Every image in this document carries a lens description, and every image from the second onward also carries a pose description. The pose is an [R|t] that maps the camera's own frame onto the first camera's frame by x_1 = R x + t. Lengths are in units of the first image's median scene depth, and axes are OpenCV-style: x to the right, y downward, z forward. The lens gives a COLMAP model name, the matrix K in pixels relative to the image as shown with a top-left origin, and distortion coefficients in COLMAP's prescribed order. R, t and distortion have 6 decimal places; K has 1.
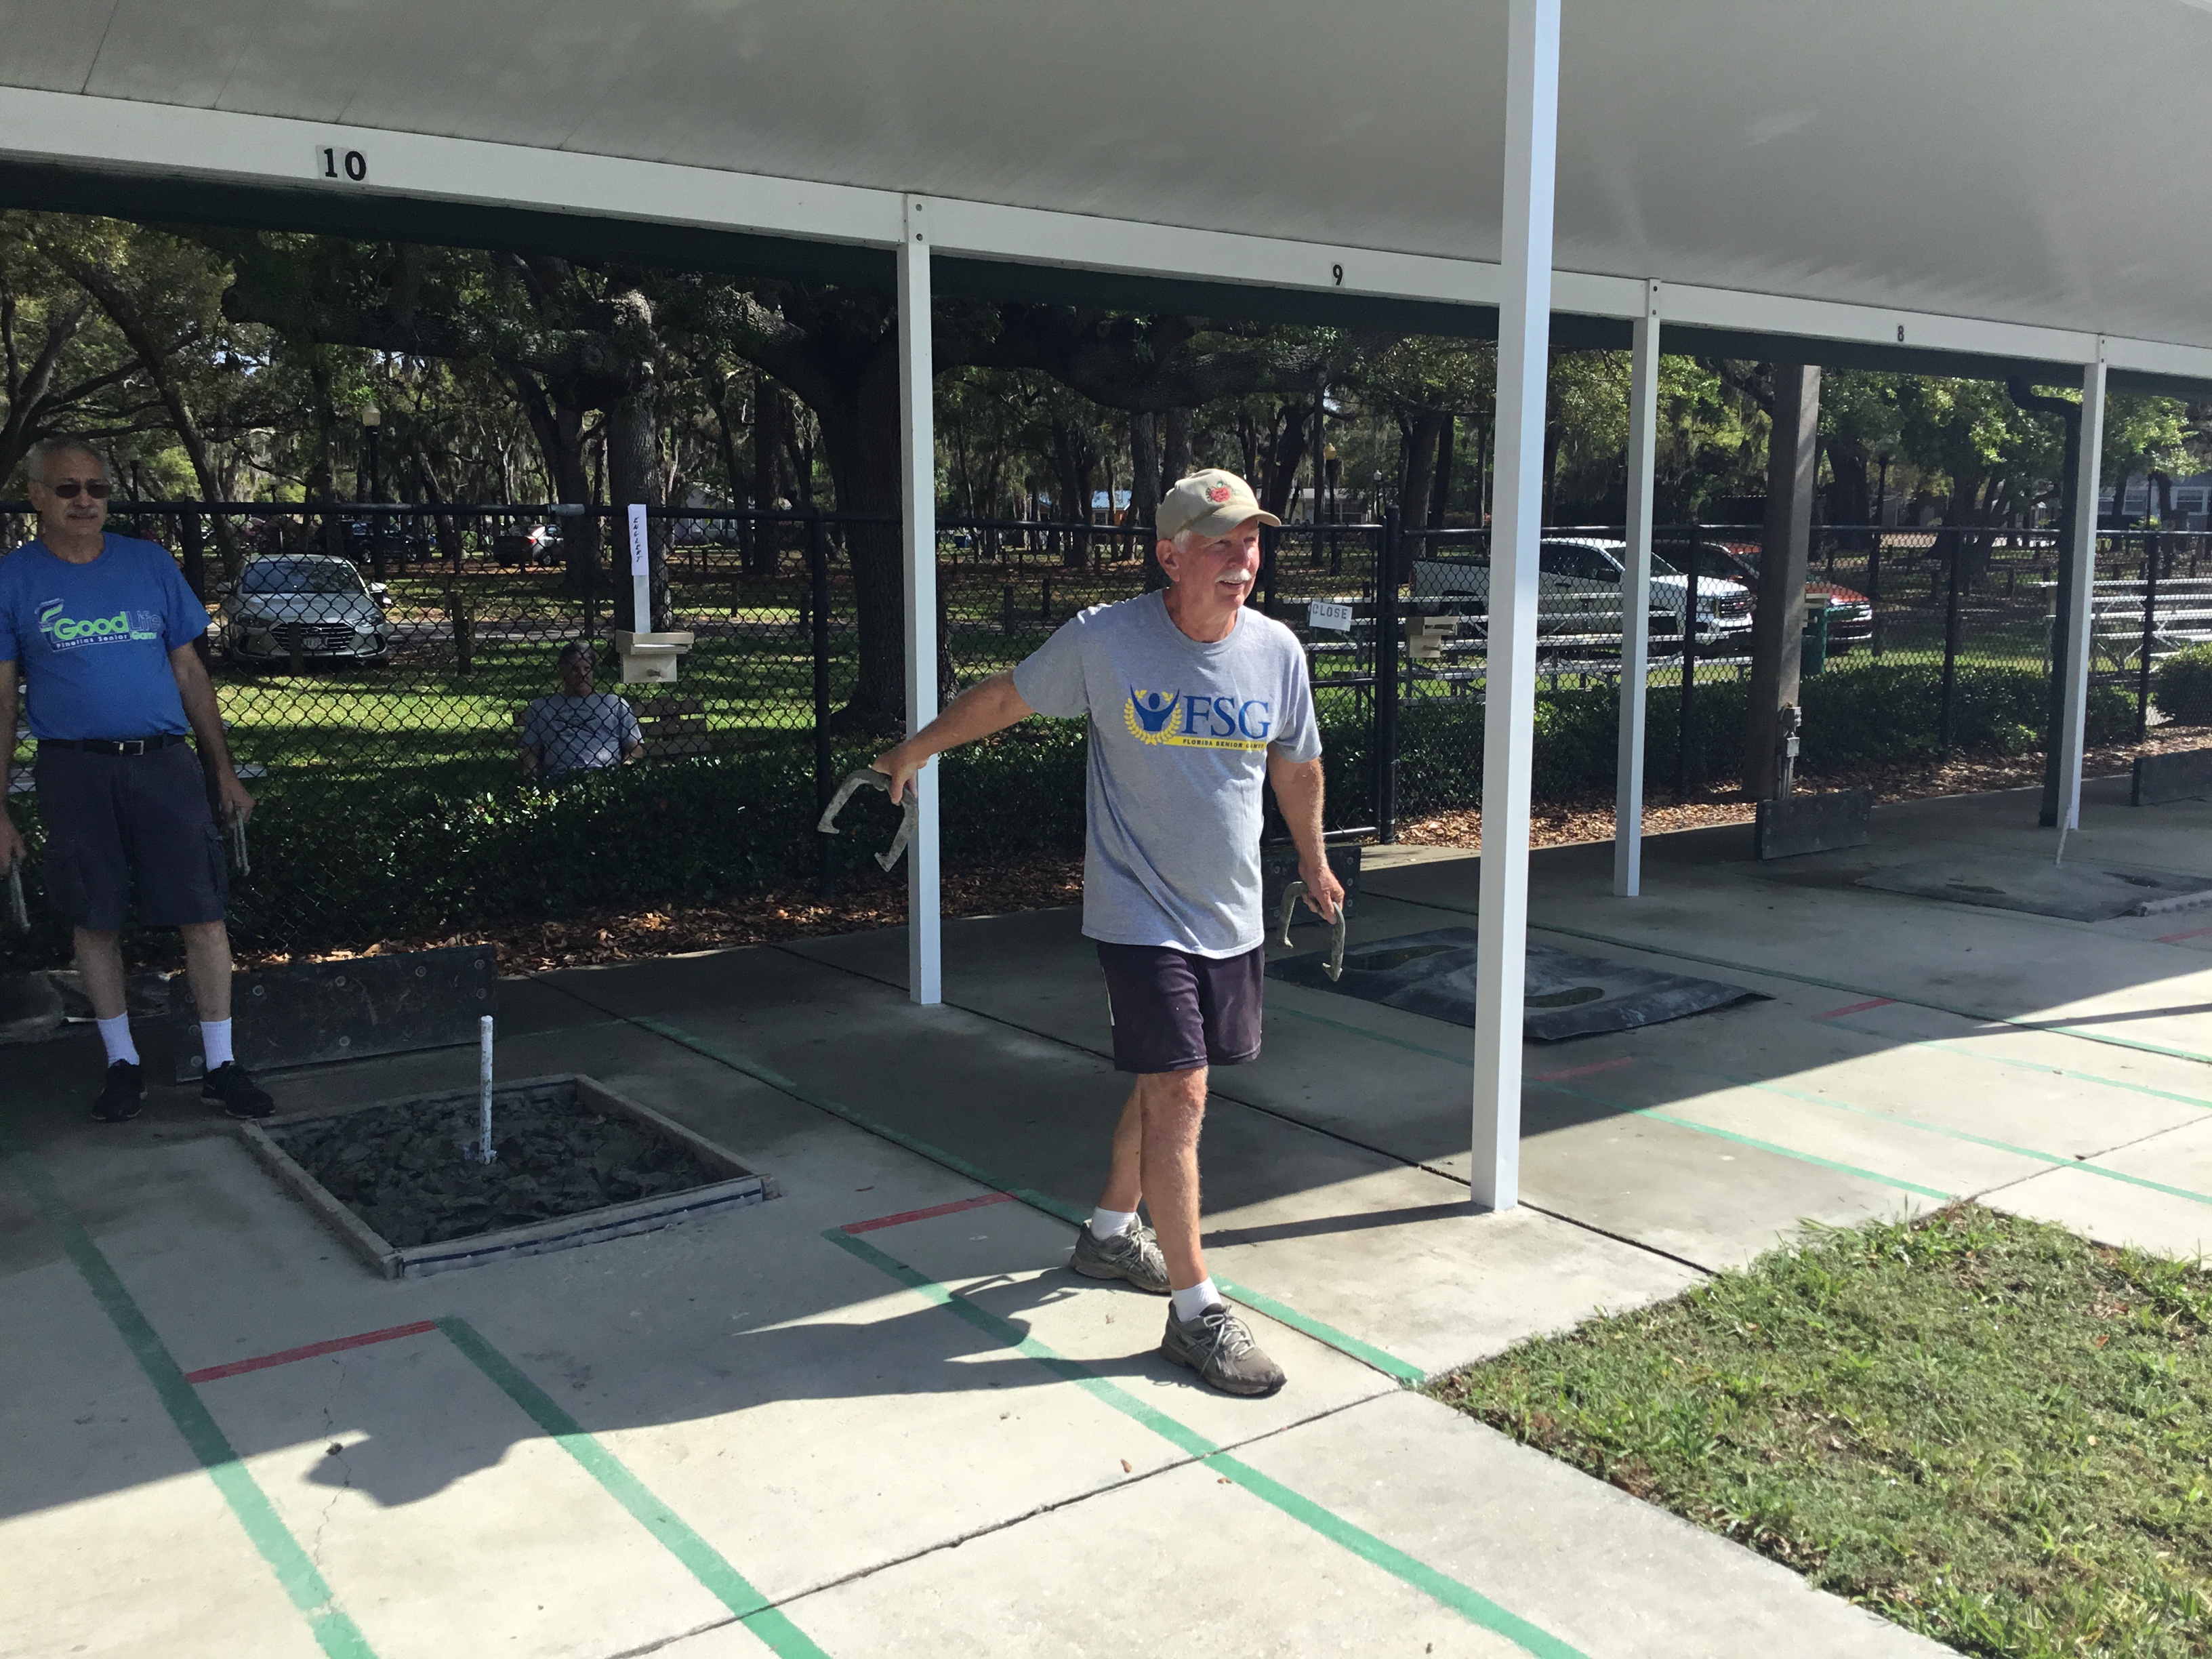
lens RADIAL K [[2057.8, 0, 1103.9], [0, 2057.8, 822.4], [0, 0, 1]] dist [0.068049, -0.166721]
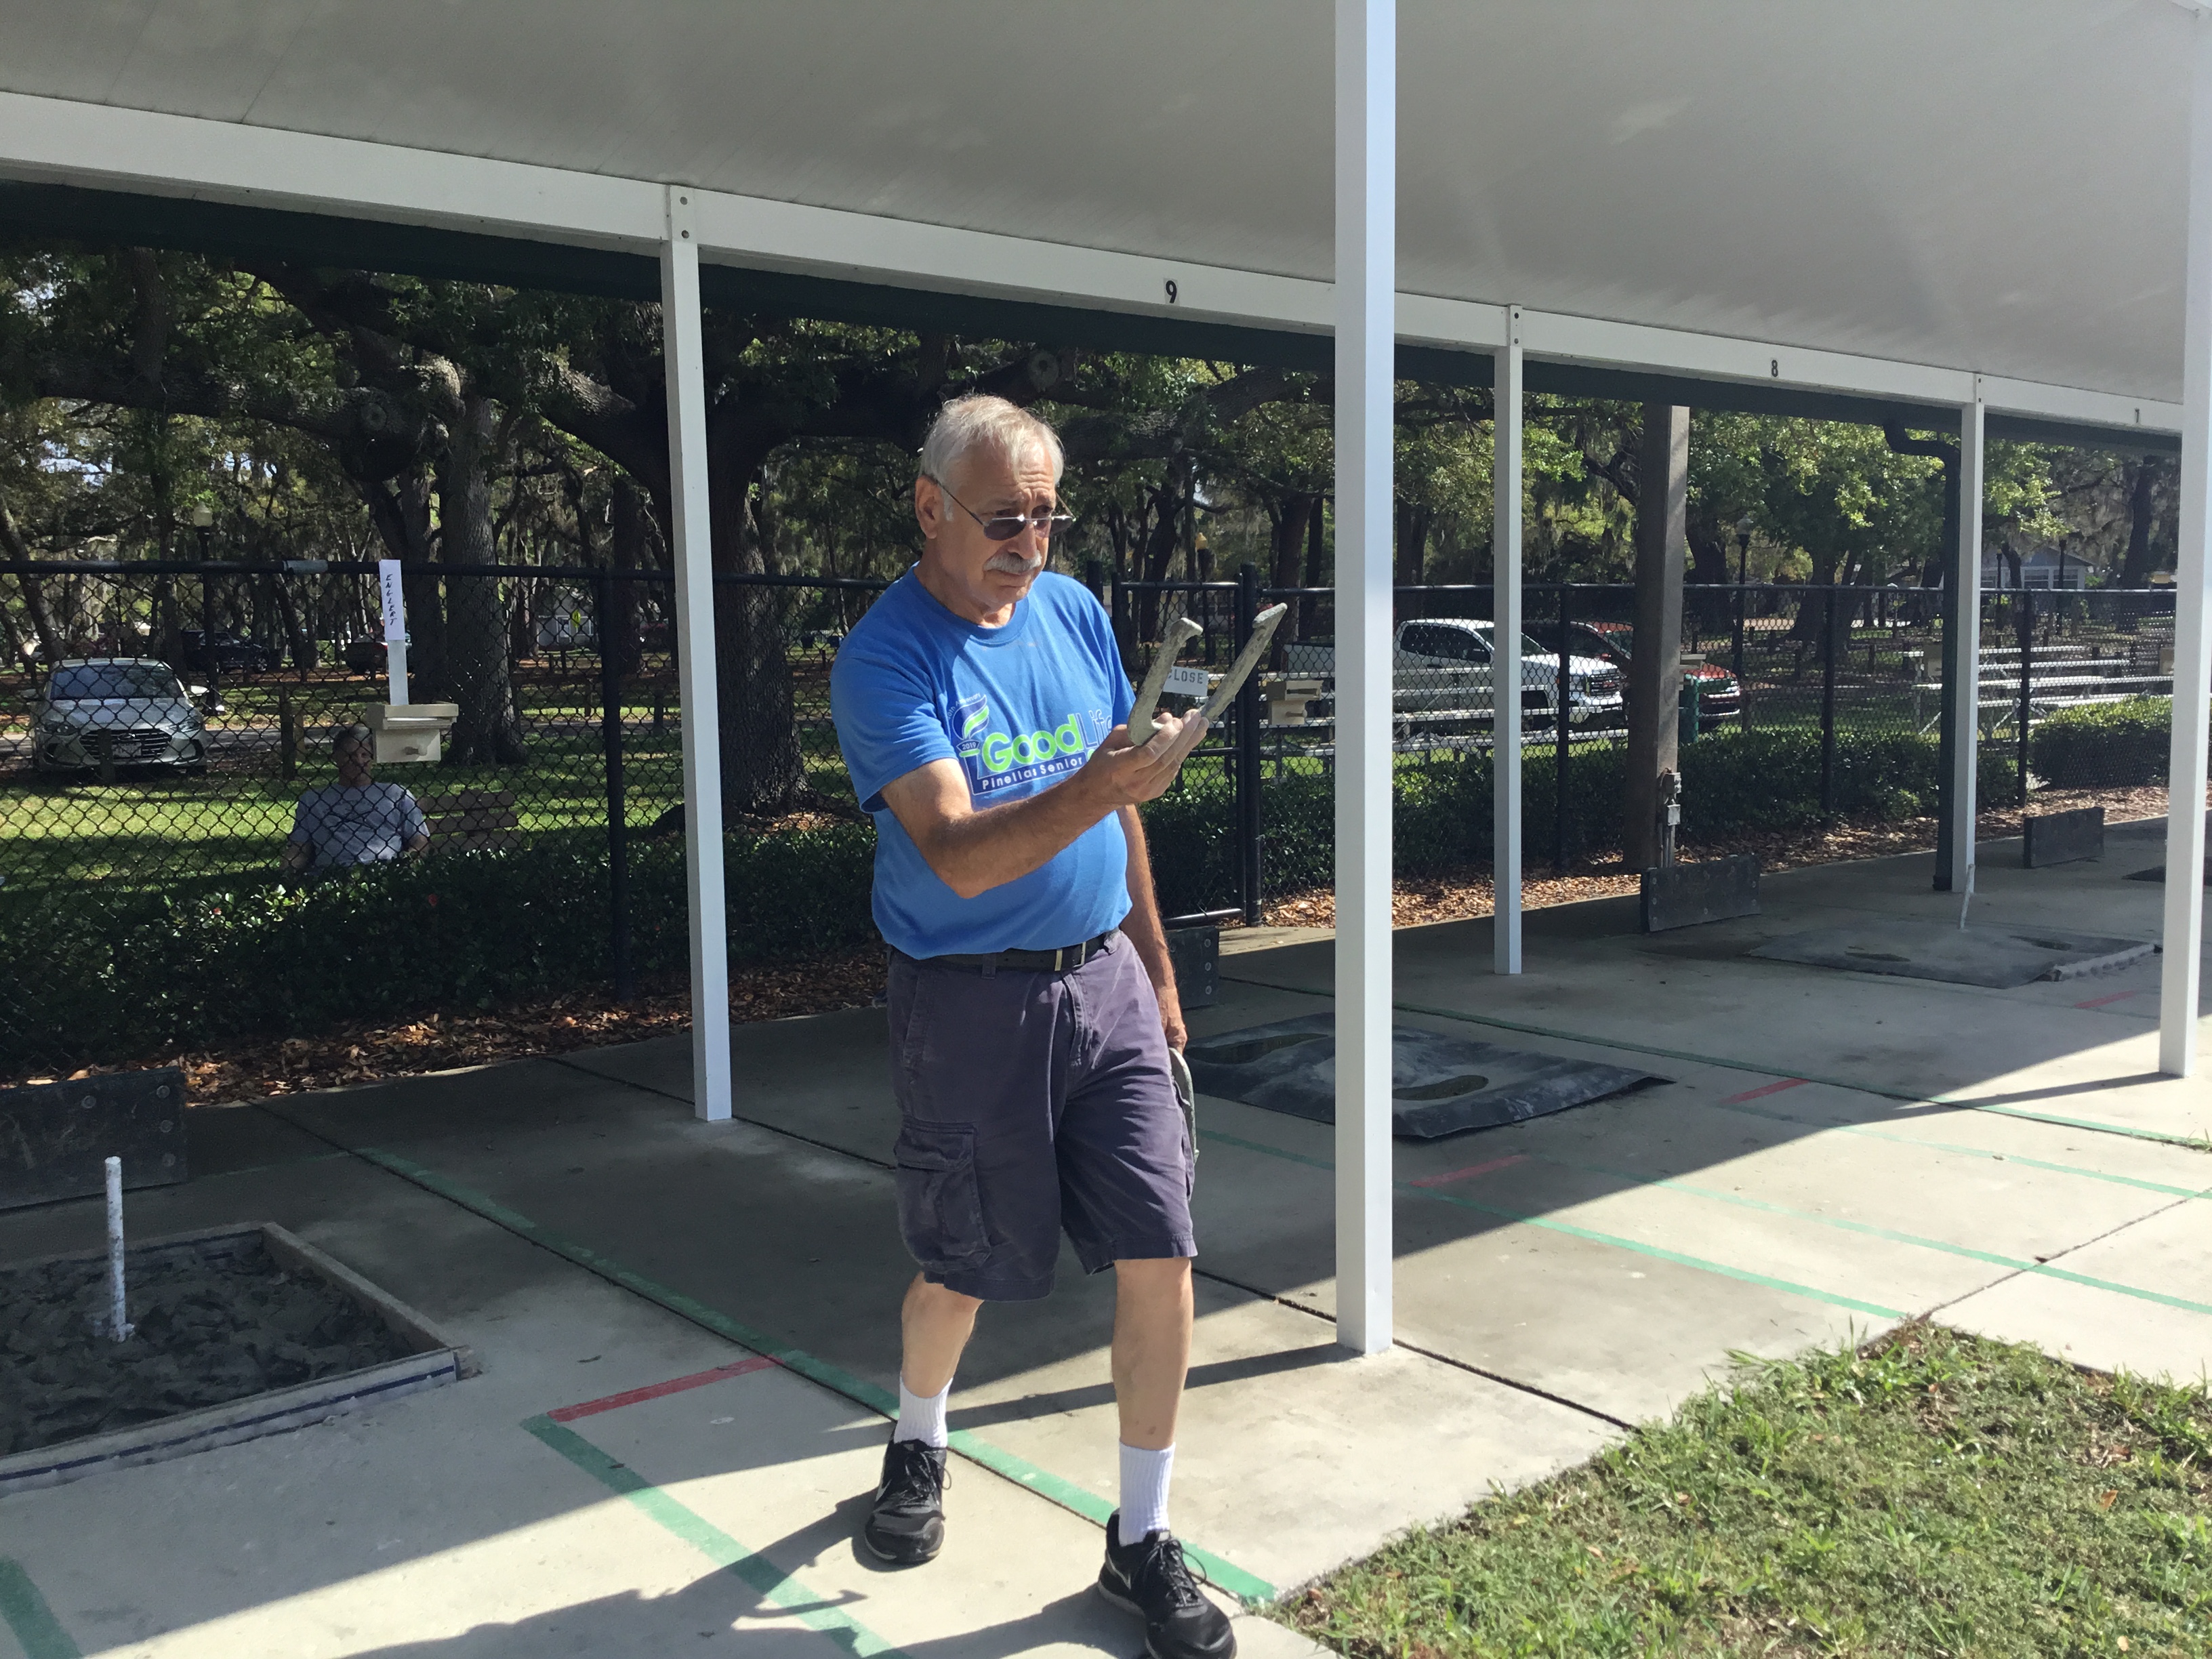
lens RADIAL K [[2057.8, 0, 1152.2], [0, 2057.8, 813.5], [0, 0, 1]] dist [0.068049, -0.166721]
pose [[0.996634, -0.021484, 0.079114, 0.025513], [0.025591, 0.998356, -0.051281, 0.007692], [-0.077883, 0.053133, 0.995546, 0.102157]]
